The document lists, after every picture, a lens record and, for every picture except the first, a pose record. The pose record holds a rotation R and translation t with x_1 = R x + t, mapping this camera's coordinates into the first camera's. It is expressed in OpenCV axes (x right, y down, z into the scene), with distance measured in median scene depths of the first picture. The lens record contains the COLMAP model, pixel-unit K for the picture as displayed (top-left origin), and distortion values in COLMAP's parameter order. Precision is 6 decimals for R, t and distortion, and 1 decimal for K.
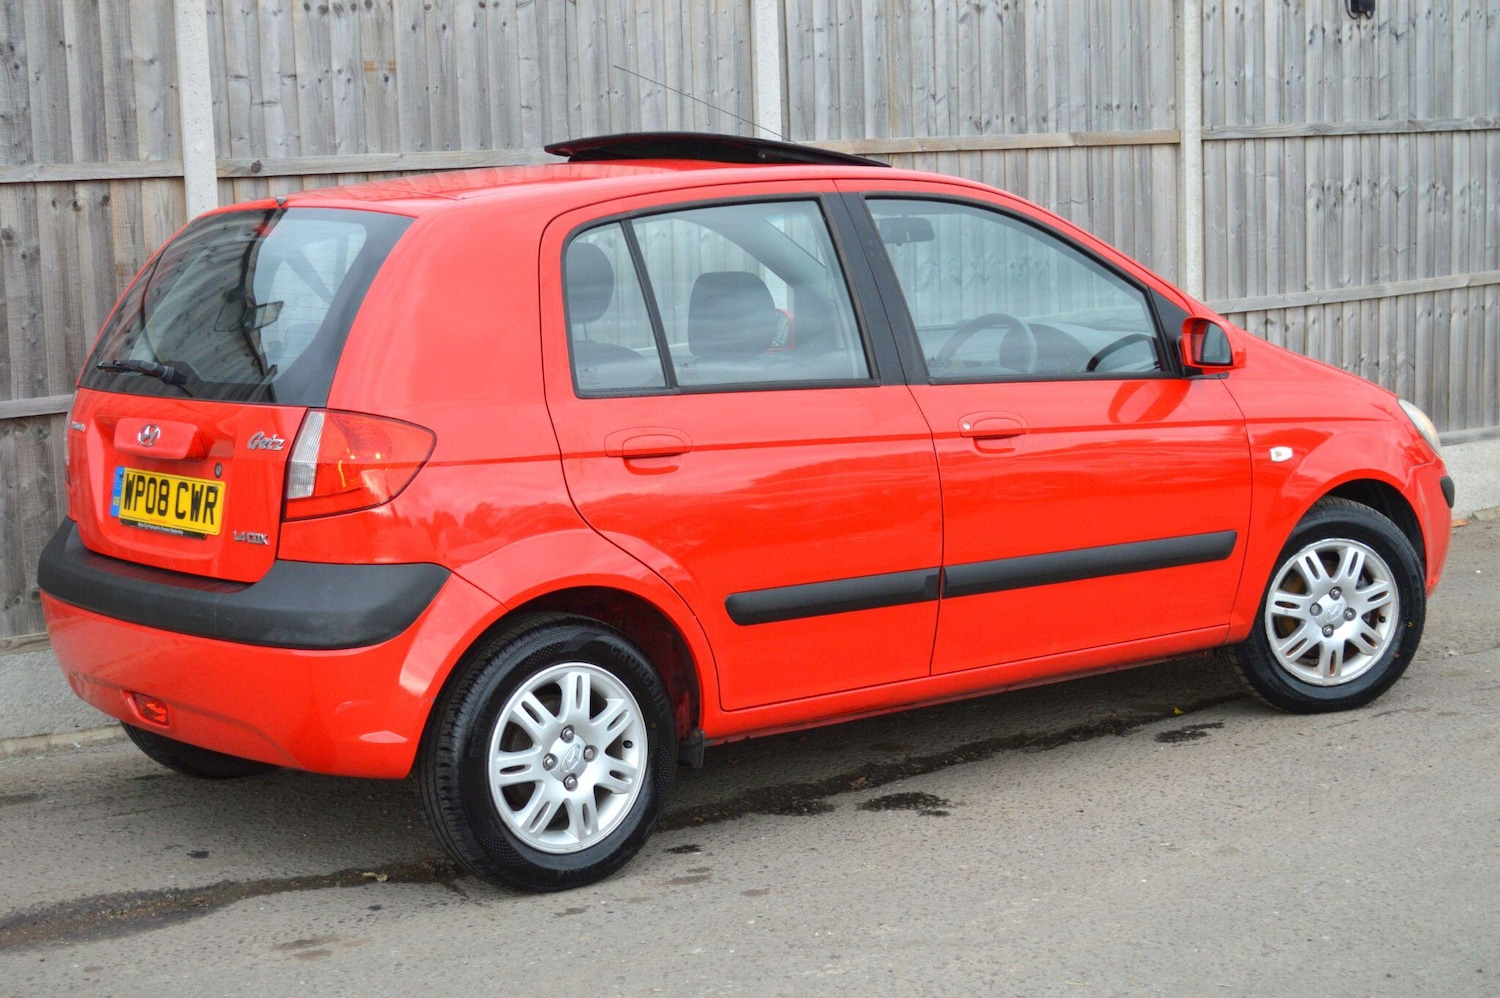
lens RADIAL K [[2575.8, 0, 715.0], [0, 2575.8, 424.7], [0, 0, 1]] dist [0.008531, 0.000000]
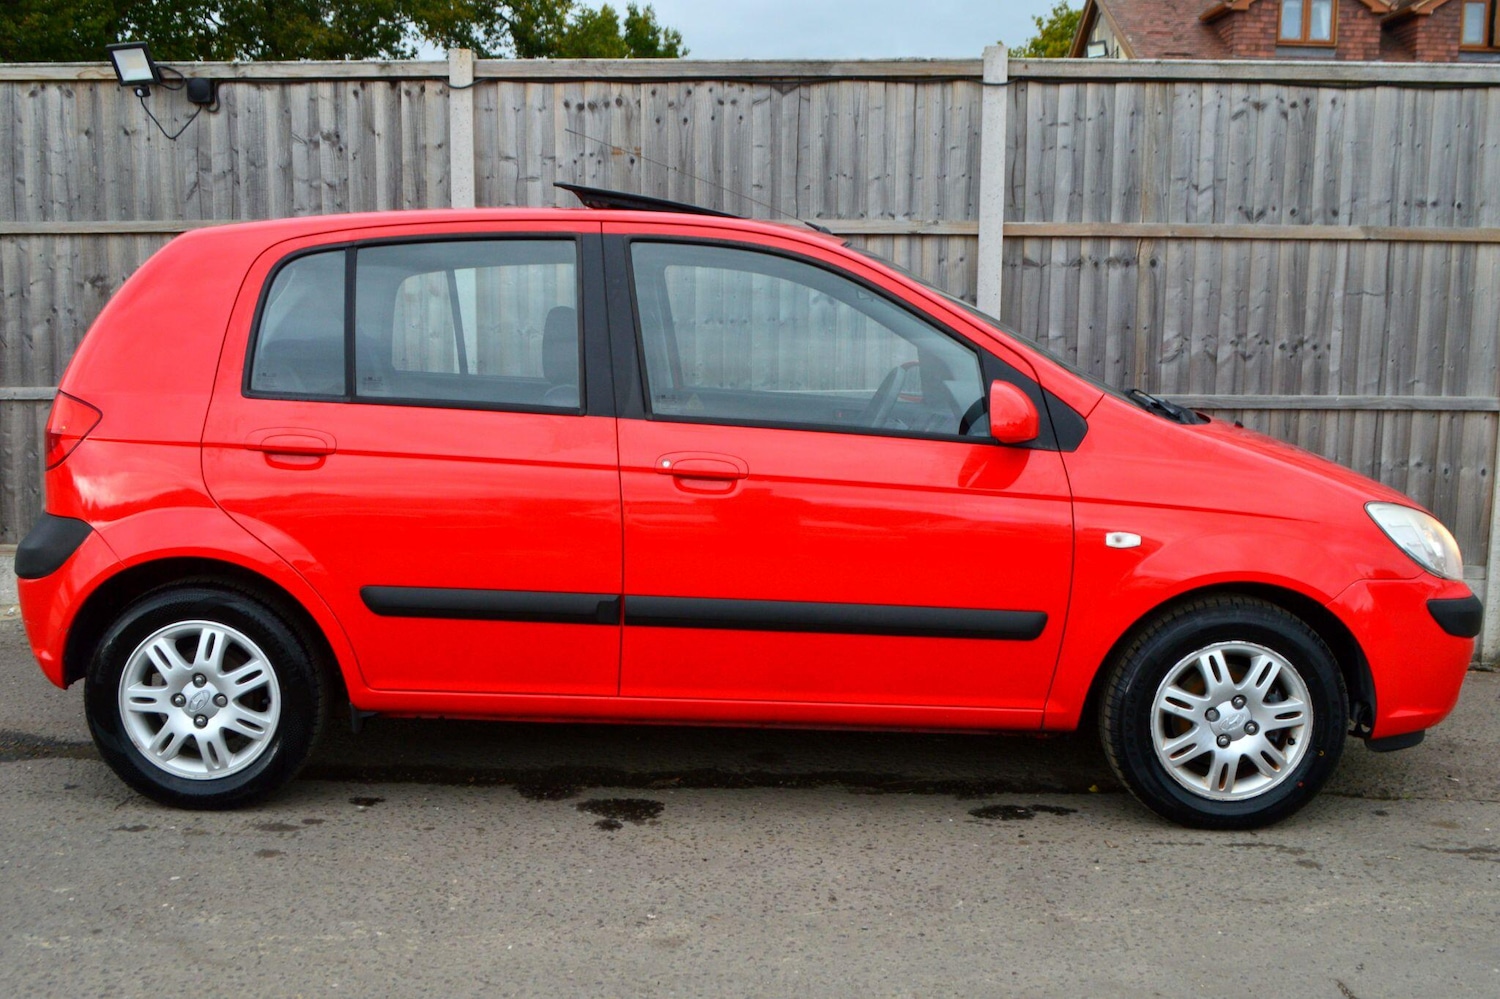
lens RADIAL K [[1543.0, 0, 746.2], [0, 1543.0, 500.4], [0, 0, 1]] dist [-0.039607, 0.000000]
pose [[0.786307, 0.118787, -0.606309, 0.369798], [-0.098996, 0.992887, 0.066139, -0.021520], [0.609853, 0.008017, 0.792474, 0.398352]]
